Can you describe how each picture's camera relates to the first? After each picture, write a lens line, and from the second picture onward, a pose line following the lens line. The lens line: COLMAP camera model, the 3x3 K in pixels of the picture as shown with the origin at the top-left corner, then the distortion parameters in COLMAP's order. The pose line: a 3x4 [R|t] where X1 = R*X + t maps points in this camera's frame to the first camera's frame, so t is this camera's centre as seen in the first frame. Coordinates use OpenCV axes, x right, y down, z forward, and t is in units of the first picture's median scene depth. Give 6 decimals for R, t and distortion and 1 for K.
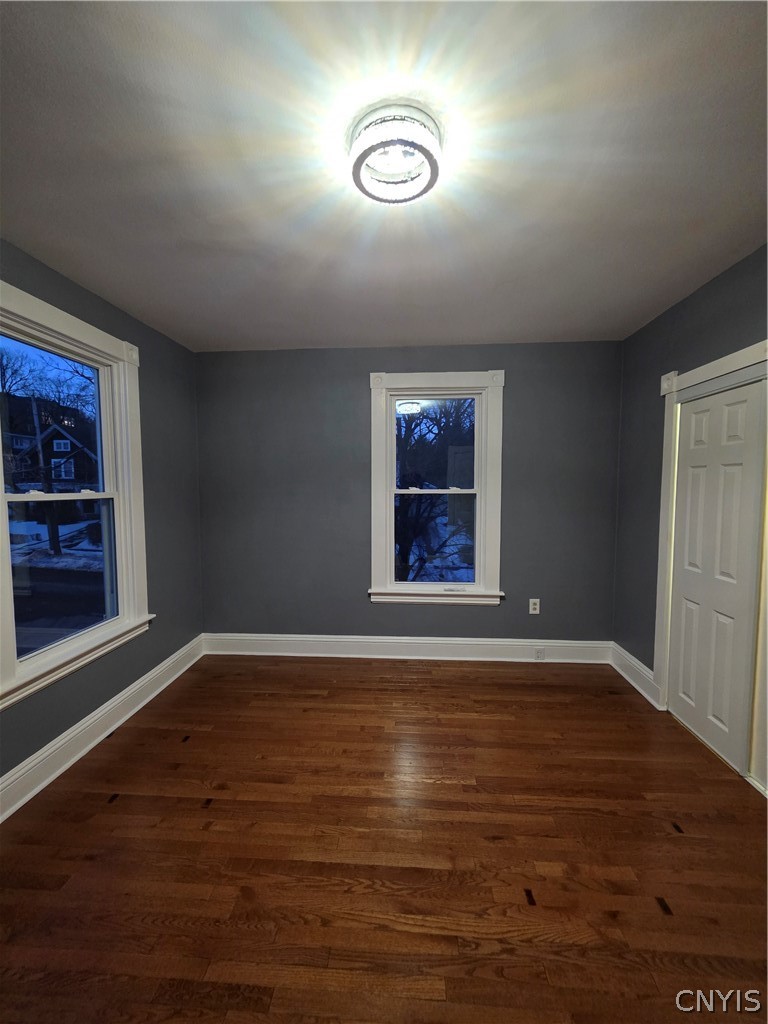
lens RADIAL K [[408.9, 0, 381.6], [0, 408.9, 512.8], [0, 0, 1]] dist [0.001737, -0.000354]
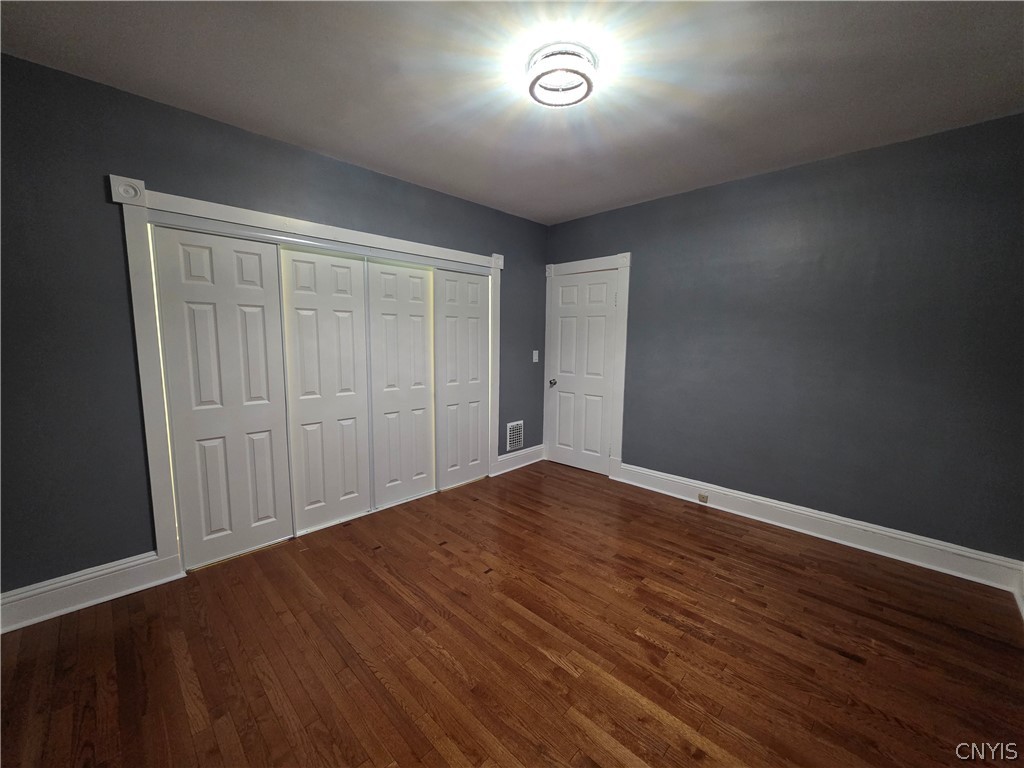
lens RADIAL K [[408.9, 0, 512.9], [0, 408.9, 385.4], [0, 0, 1]] dist [0.001737, -0.000354]
pose [[-0.763647, -0.081390, 0.640484, -0.413401], [0.035752, 0.985170, 0.167818, -0.051304], [-0.644644, 0.151052, -0.749412, 1.179806]]
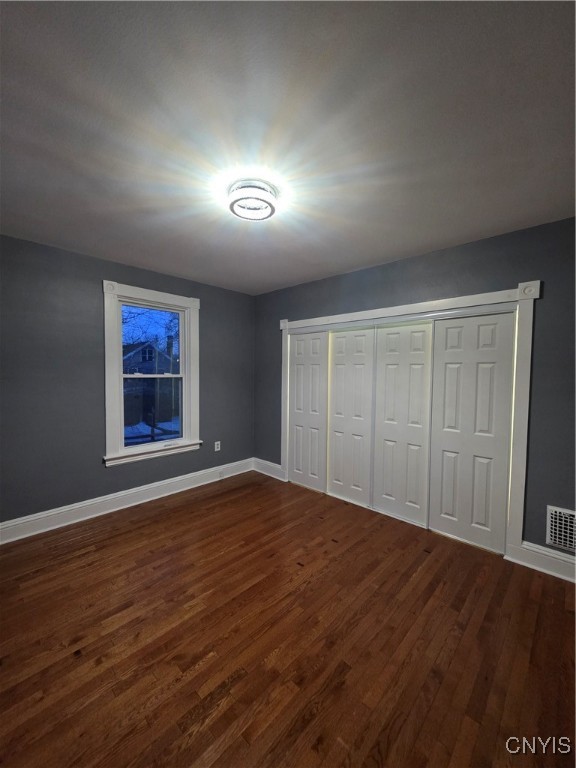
lens RADIAL K [[306.7, 0, 286.2], [0, 306.7, 384.6], [0, 0, 1]] dist [0.001737, -0.000354]
pose [[0.636950, -0.022767, 0.770569, -0.513940], [0.040682, 0.999164, -0.004106, -0.000816], [-0.769831, 0.033963, 0.637344, -0.000376]]
